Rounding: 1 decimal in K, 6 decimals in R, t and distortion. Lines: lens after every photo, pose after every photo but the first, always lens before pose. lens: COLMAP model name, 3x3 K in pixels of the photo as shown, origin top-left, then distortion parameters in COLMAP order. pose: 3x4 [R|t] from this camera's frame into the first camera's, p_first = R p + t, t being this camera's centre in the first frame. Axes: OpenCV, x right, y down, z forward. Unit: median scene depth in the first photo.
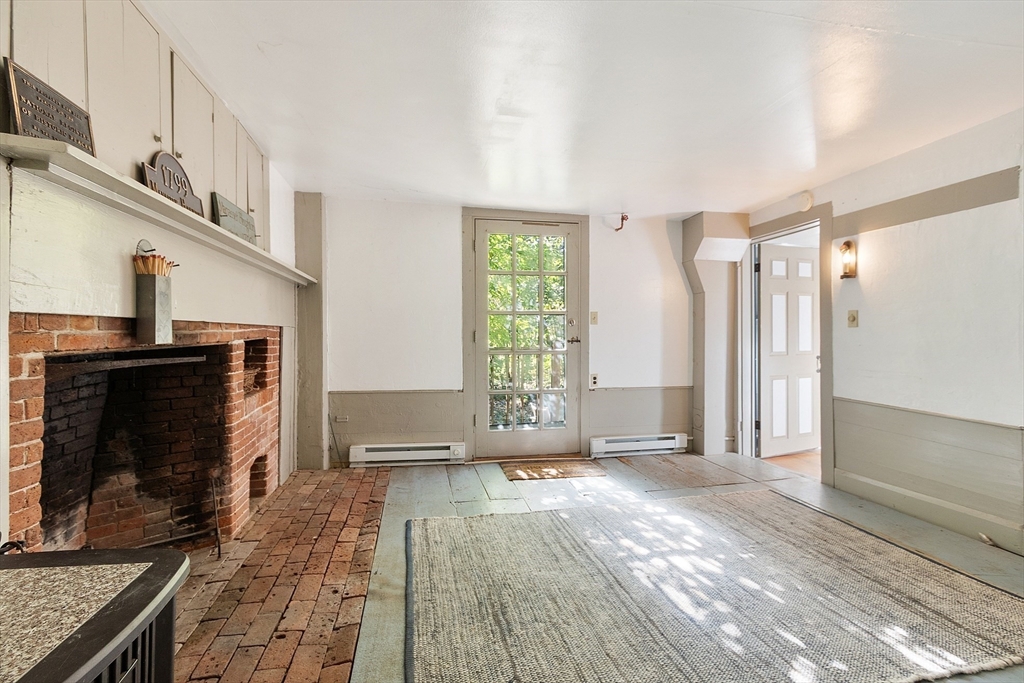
lens RADIAL K [[459.1, 0, 511.6], [0, 459.1, 336.6], [0, 0, 1]] dist [0.002395, 0.000160]
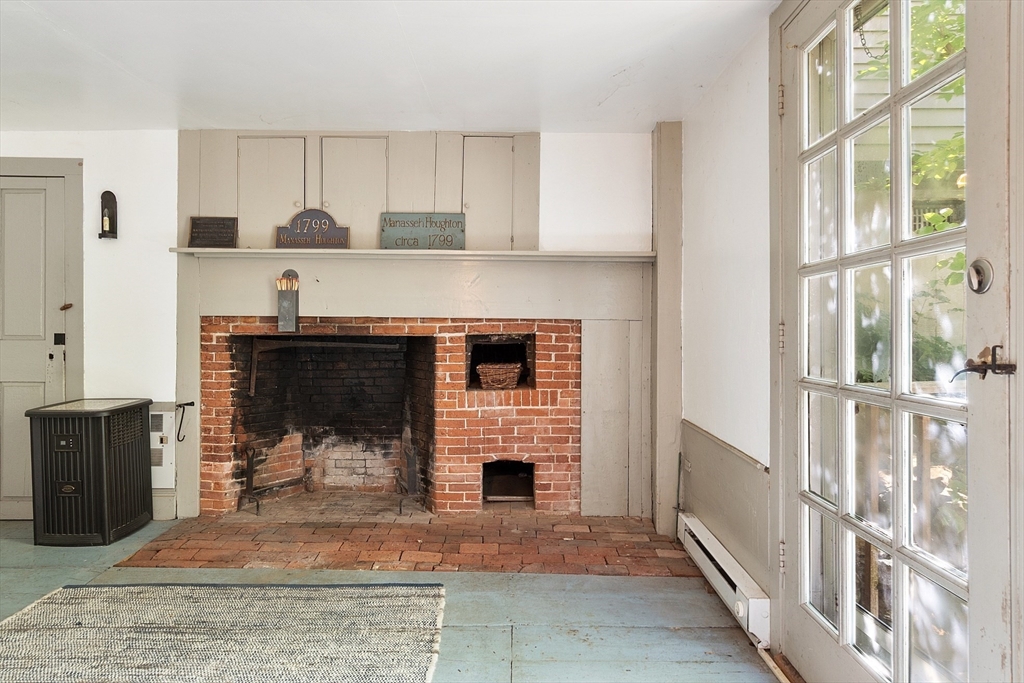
lens RADIAL K [[621.4, 0, 513.4], [0, 621.4, 337.6], [0, 0, 1]] dist [-0.003165, -0.002397]
pose [[-0.225129, 0.012437, -0.974250, 0.943286], [-0.015528, 0.999746, 0.016351, -0.009300], [0.974205, 0.018810, -0.224879, 1.791842]]
